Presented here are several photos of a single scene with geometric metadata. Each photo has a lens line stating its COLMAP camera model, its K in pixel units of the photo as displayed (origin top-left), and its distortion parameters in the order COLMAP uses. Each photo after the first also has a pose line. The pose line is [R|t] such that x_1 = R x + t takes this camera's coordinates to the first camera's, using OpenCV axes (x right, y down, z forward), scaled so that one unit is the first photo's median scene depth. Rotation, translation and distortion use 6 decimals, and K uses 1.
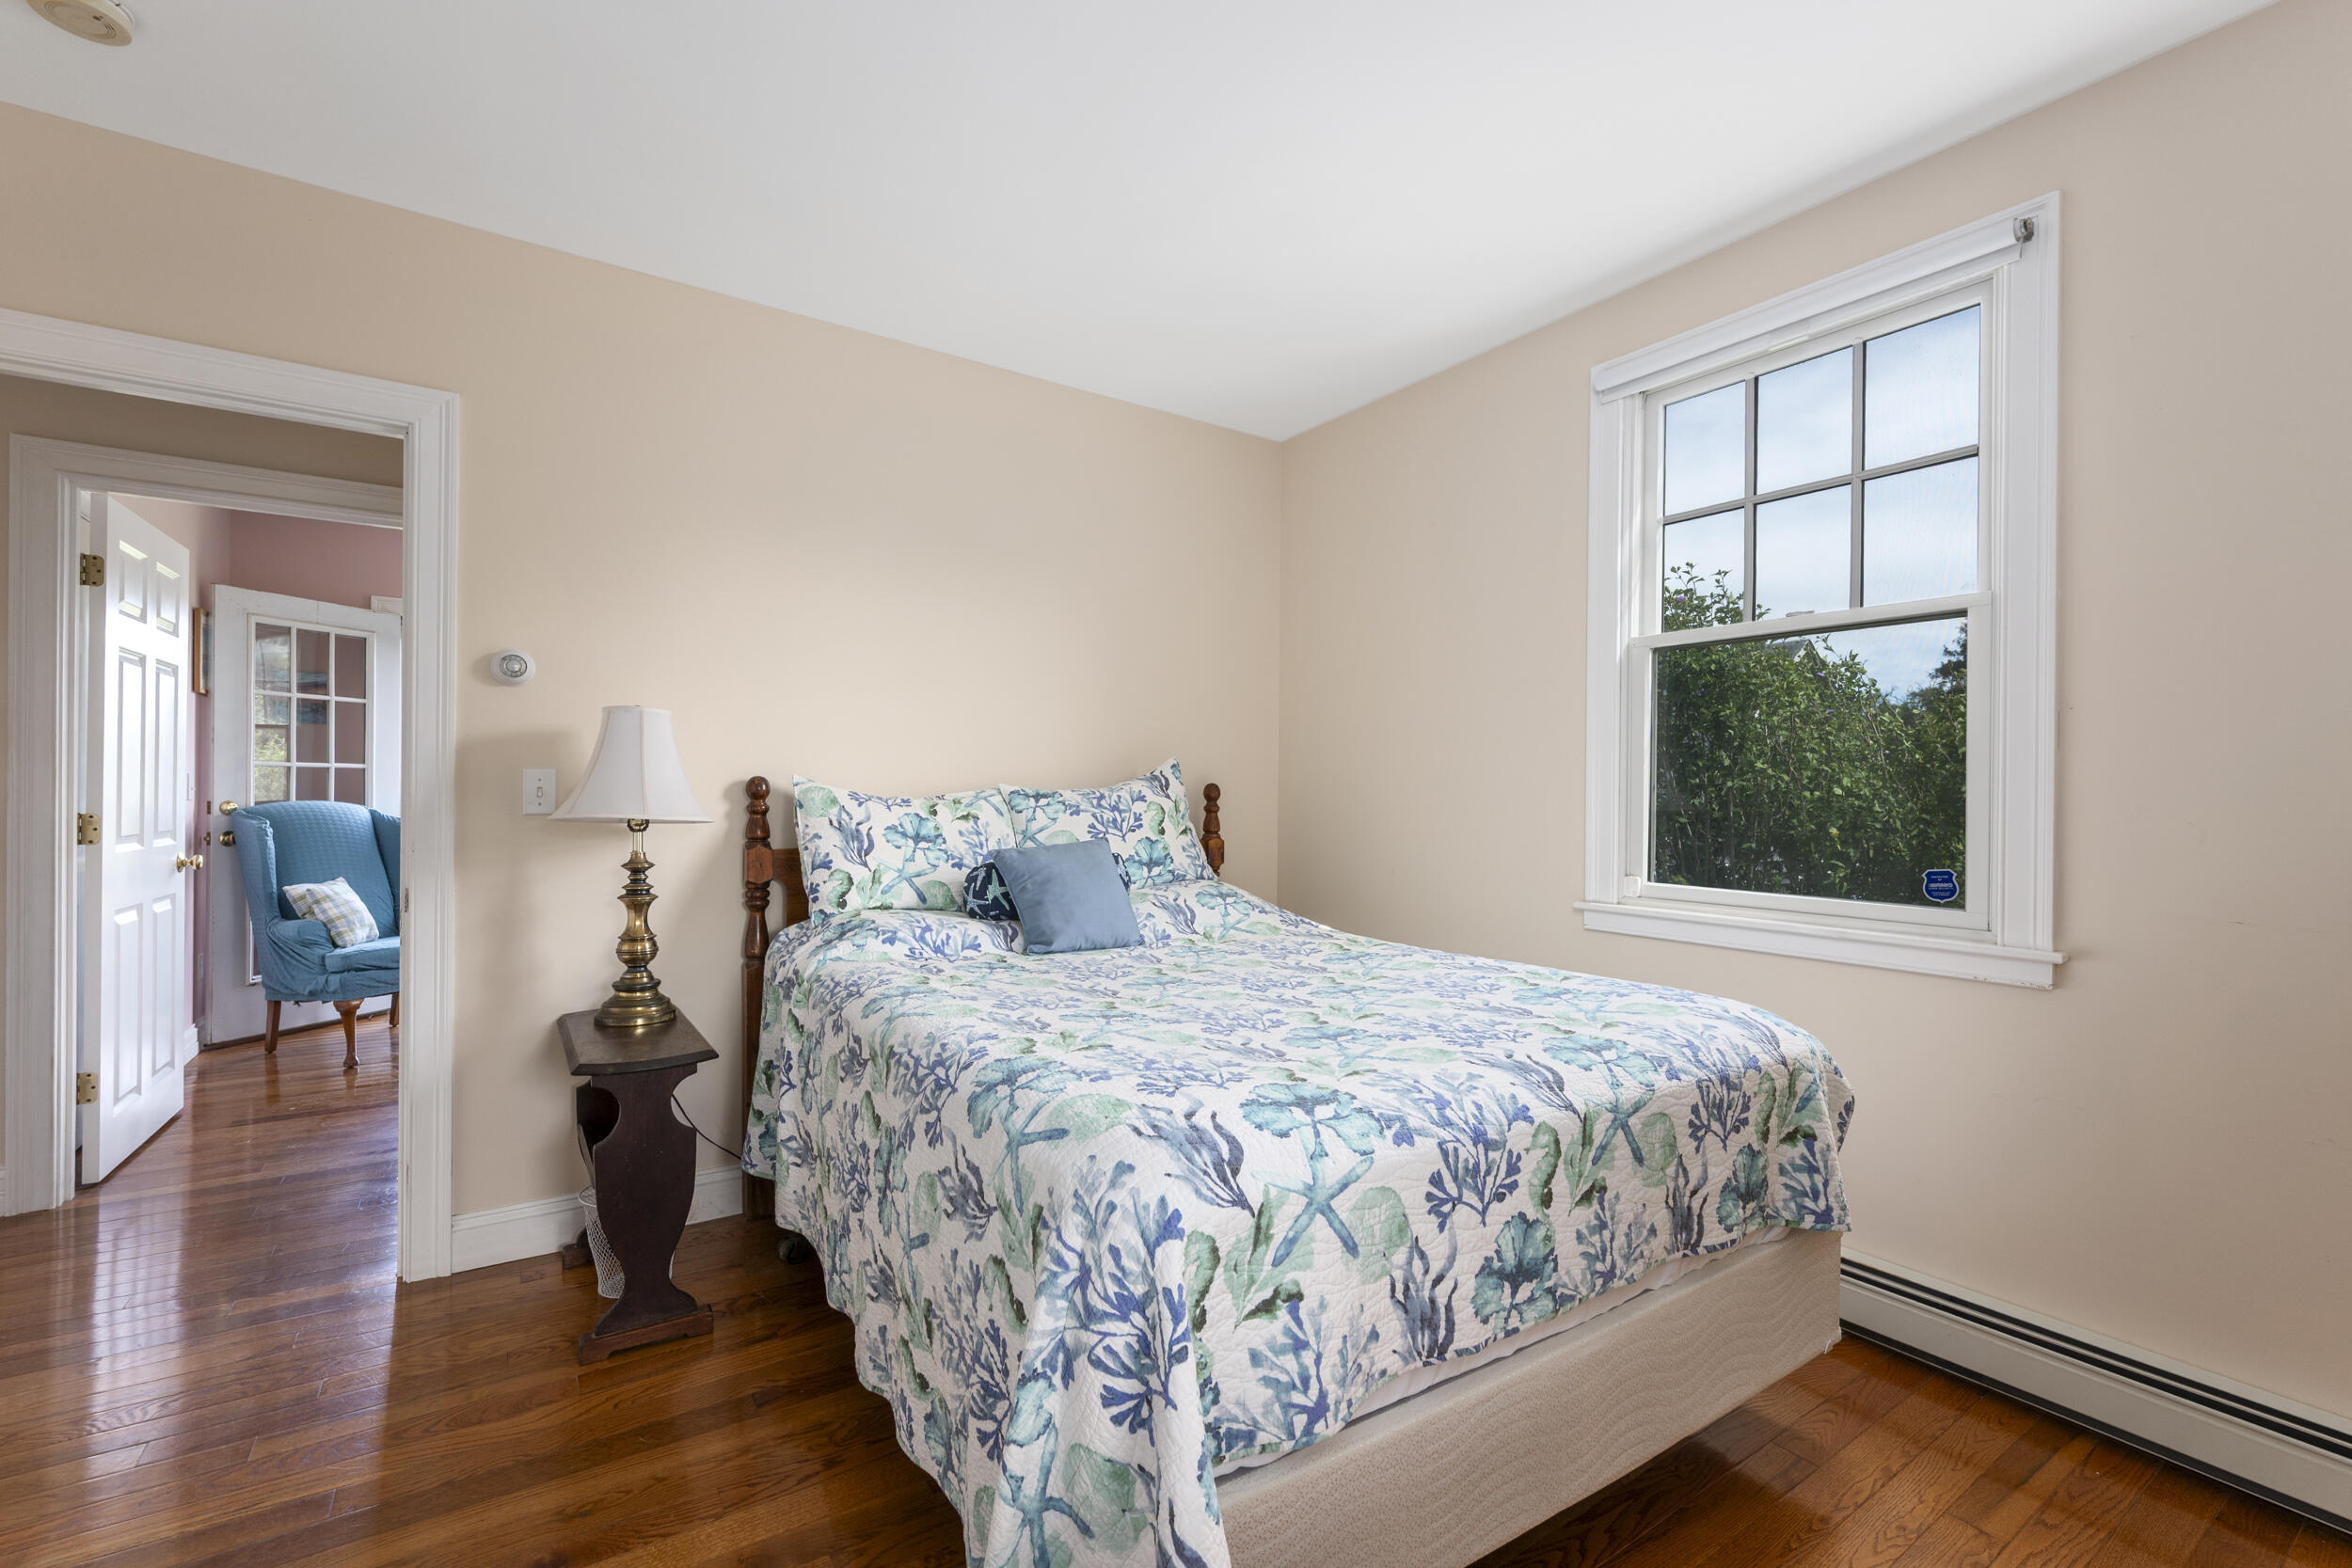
lens RADIAL K [[1016.4, 0, 1176.0], [0, 1016.4, 784.0], [0, 0, 1]] dist [-0.001235, -0.000143]
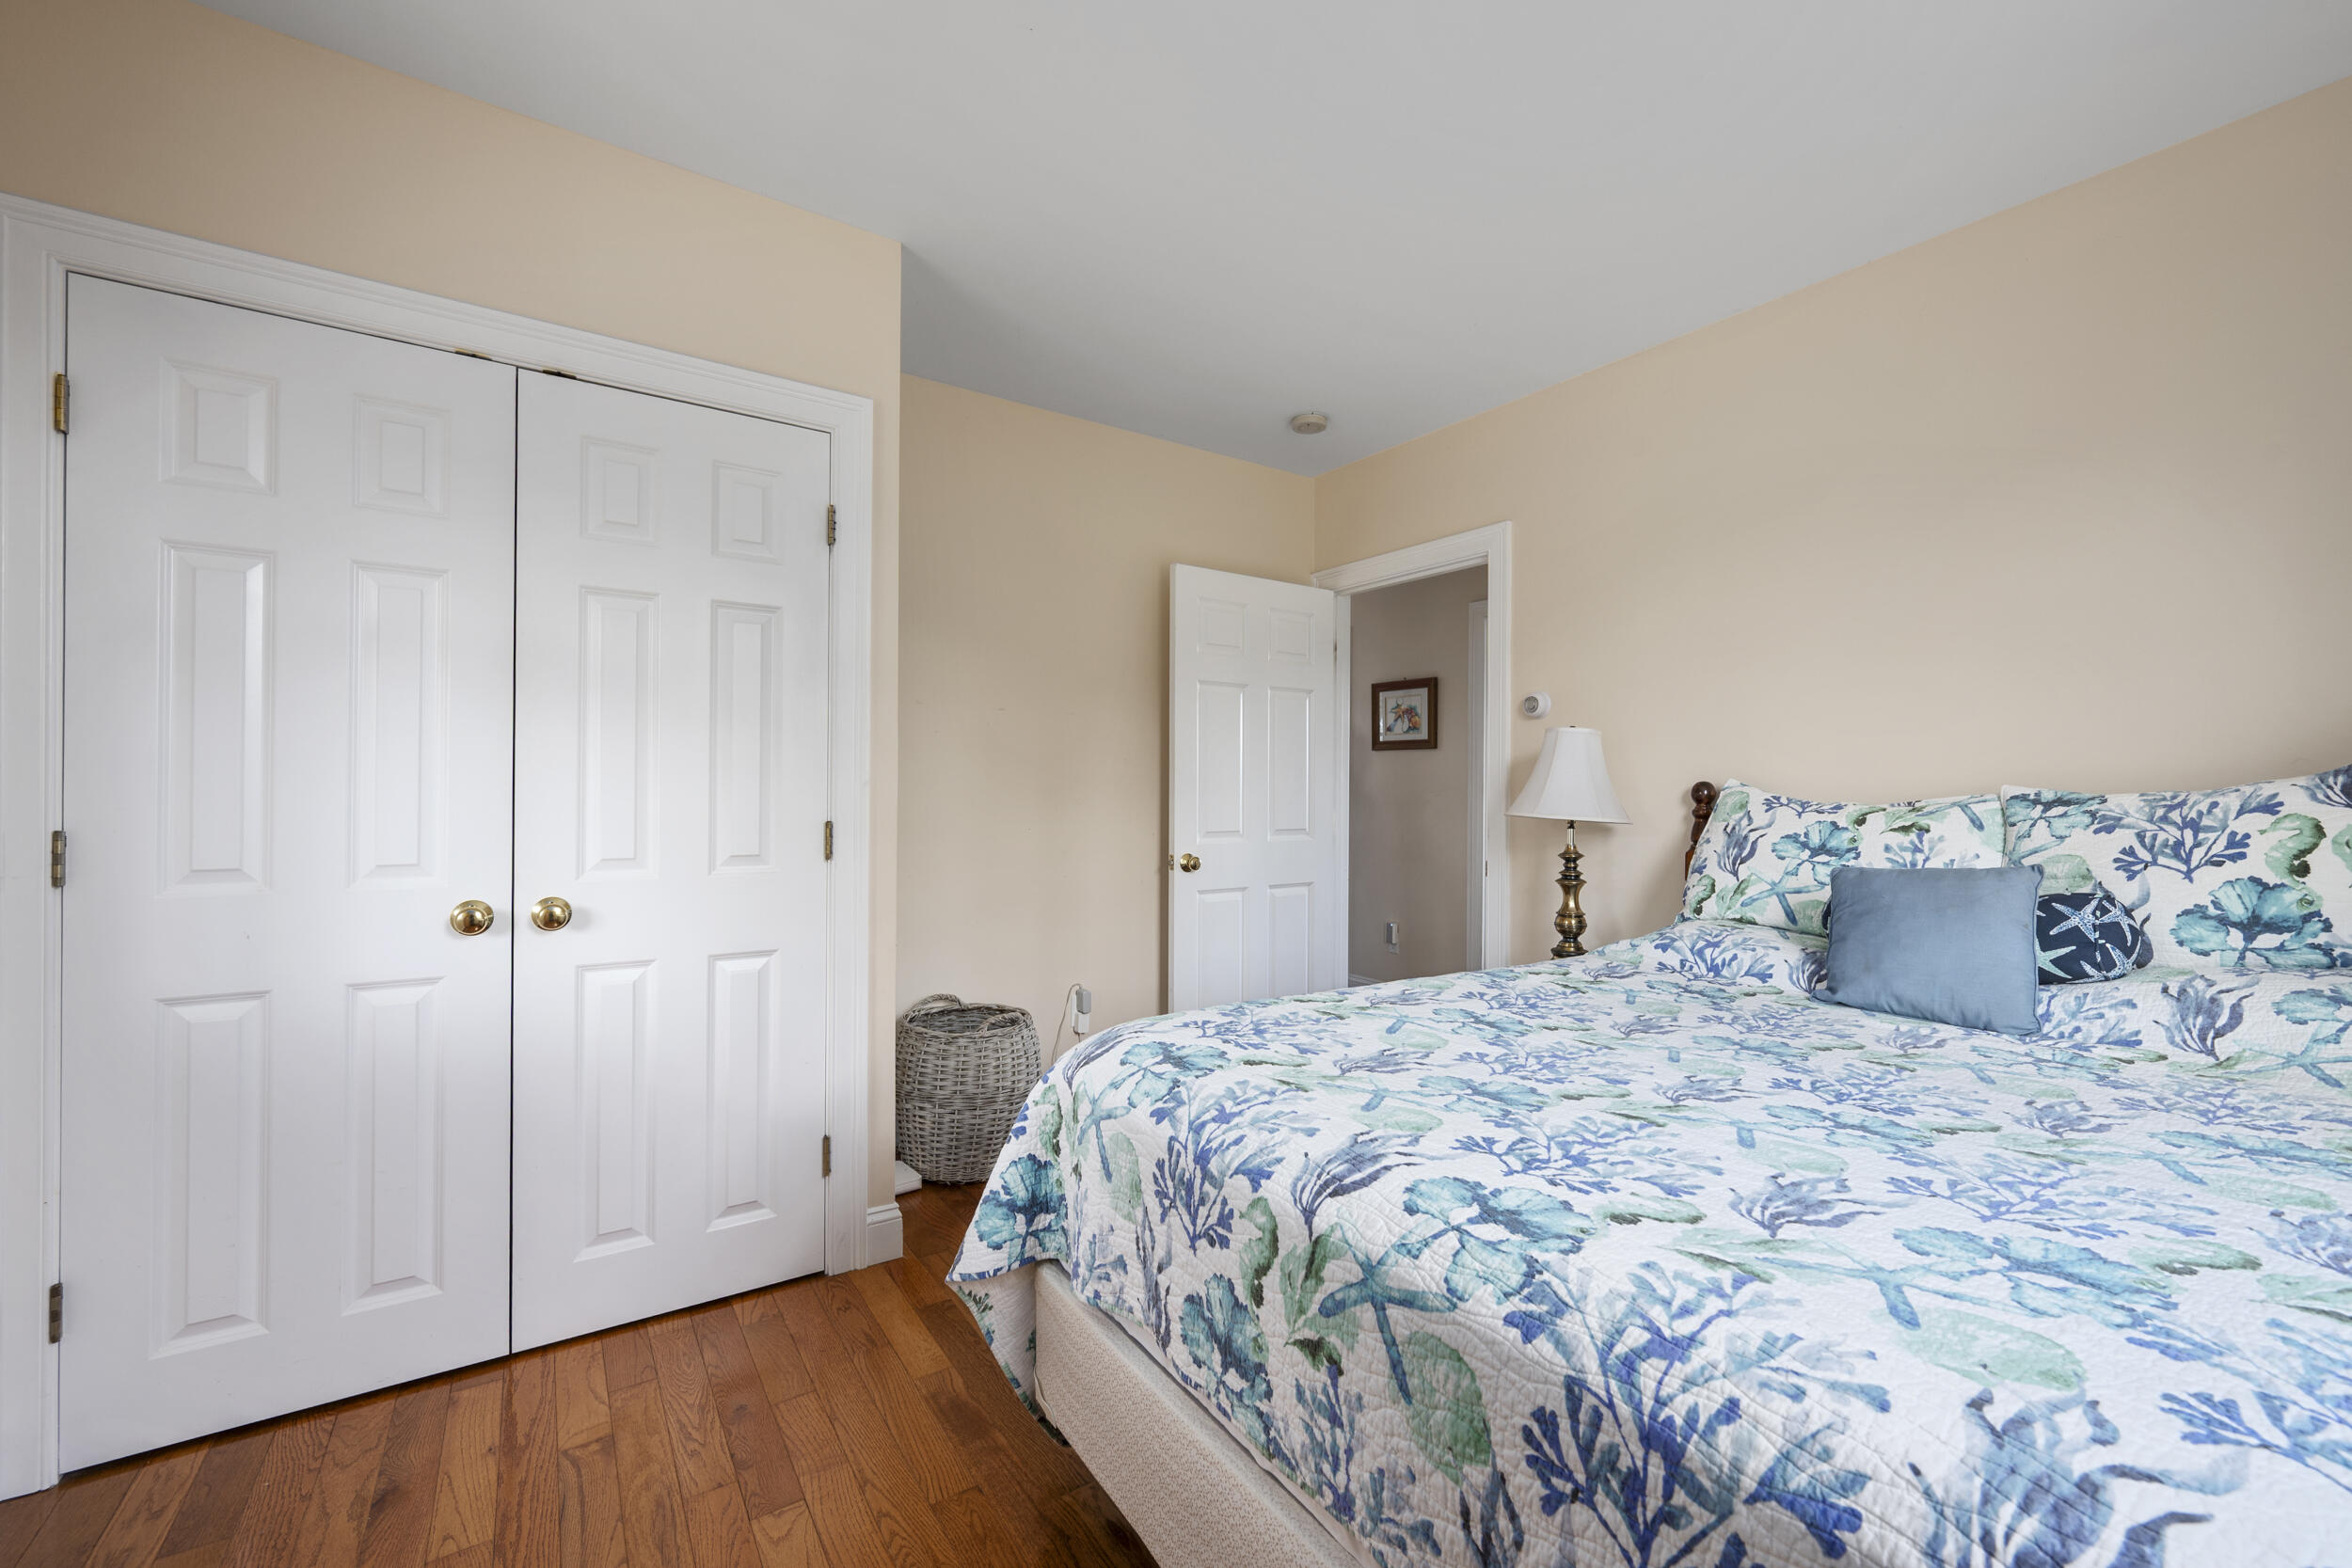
lens RADIAL K [[939.8, 0, 1176.0], [0, 939.8, 784.0], [0, 0, 1]] dist [-0.000235, -0.000066]
pose [[0.001197, -0.017586, -0.999845, 1.040763], [0.001354, 0.999844, -0.017585, 0.020353], [0.999998, -0.001332, 0.001220, 0.879172]]
